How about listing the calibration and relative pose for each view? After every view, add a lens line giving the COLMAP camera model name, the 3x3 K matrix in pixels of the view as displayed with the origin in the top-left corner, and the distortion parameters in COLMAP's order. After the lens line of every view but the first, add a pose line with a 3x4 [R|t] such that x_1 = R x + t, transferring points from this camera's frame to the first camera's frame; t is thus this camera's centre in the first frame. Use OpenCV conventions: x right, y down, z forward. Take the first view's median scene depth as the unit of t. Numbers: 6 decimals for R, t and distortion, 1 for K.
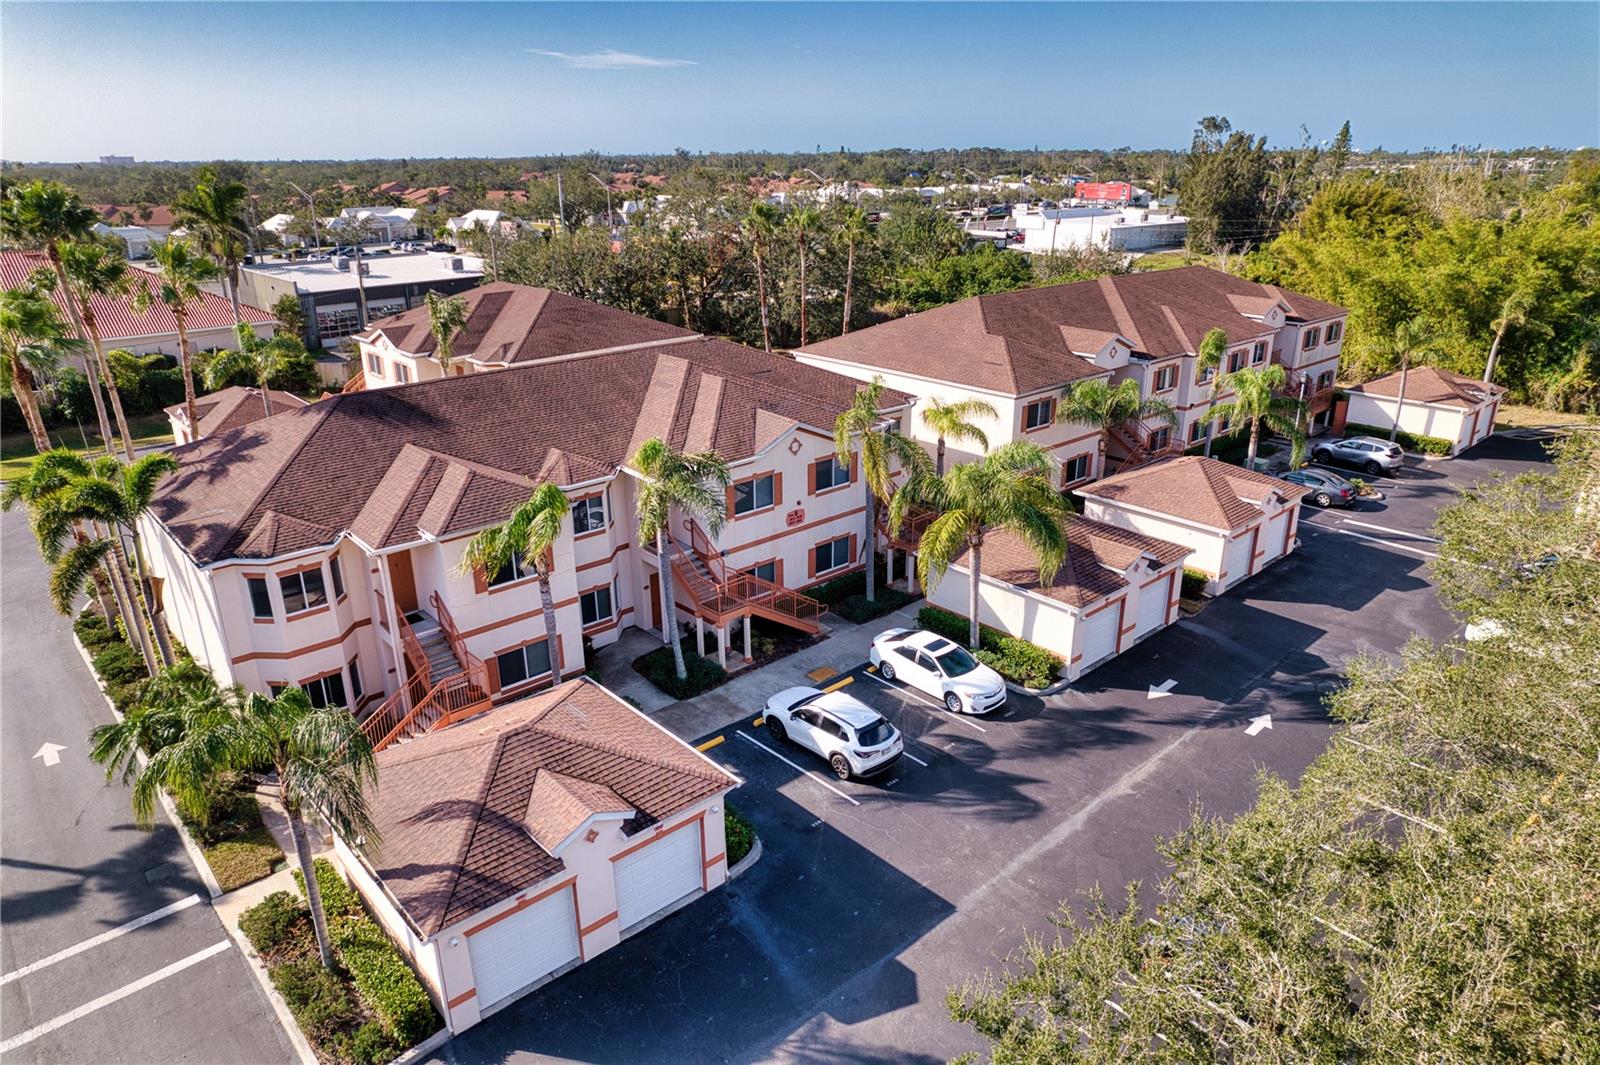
lens RADIAL K [[1019.6, 0, 800.0], [0, 1019.6, 532.5], [0, 0, 1]] dist [-0.022958, 0.002323]
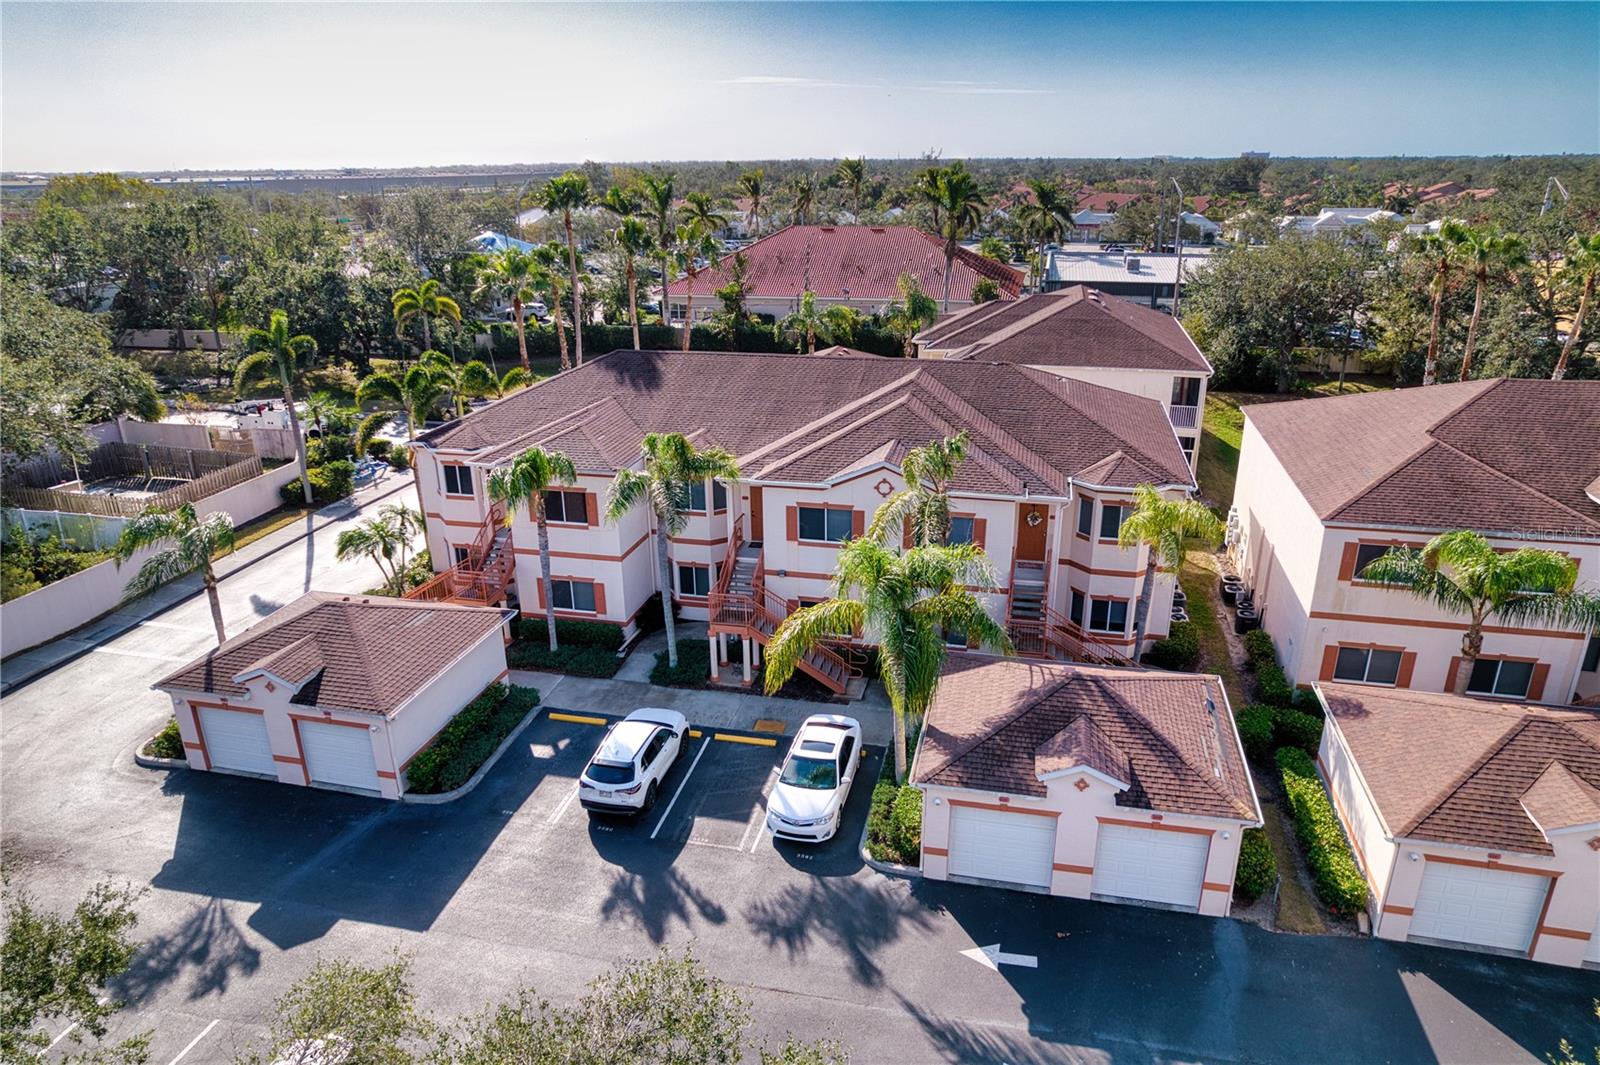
lens RADIAL K [[1019.6, 0, 800.0], [0, 1019.6, 532.5], [0, 0, 1]] dist [-0.022958, 0.002323]
pose [[0.561612, 0.282254, -0.777769, 0.651297], [-0.281612, 0.949100, 0.141083, -0.151347], [0.778001, 0.139795, 0.612512, 0.405983]]
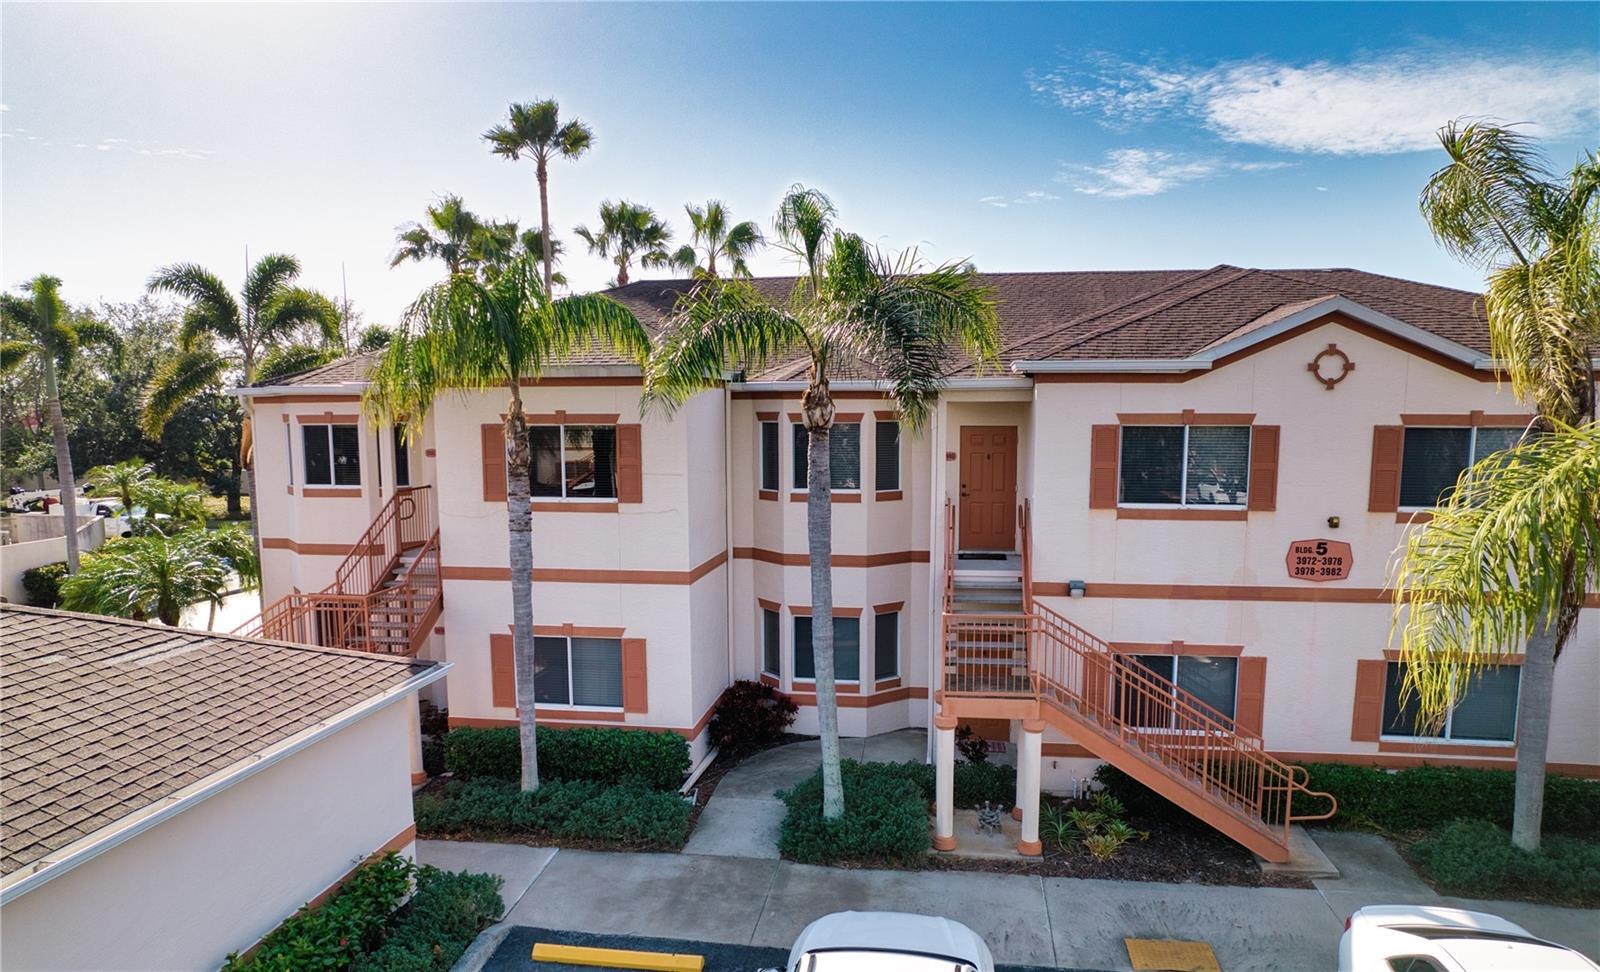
lens RADIAL K [[1011.6, 0, 798.2], [0, 1011.6, 547.1], [0, 0, 1]] dist [-0.037809, 0.000753]
pose [[0.629563, 0.104285, -0.769919, 0.166771], [-0.271232, 0.958106, -0.092011, 0.070726], [0.728069, 0.266754, 0.631473, 0.630288]]
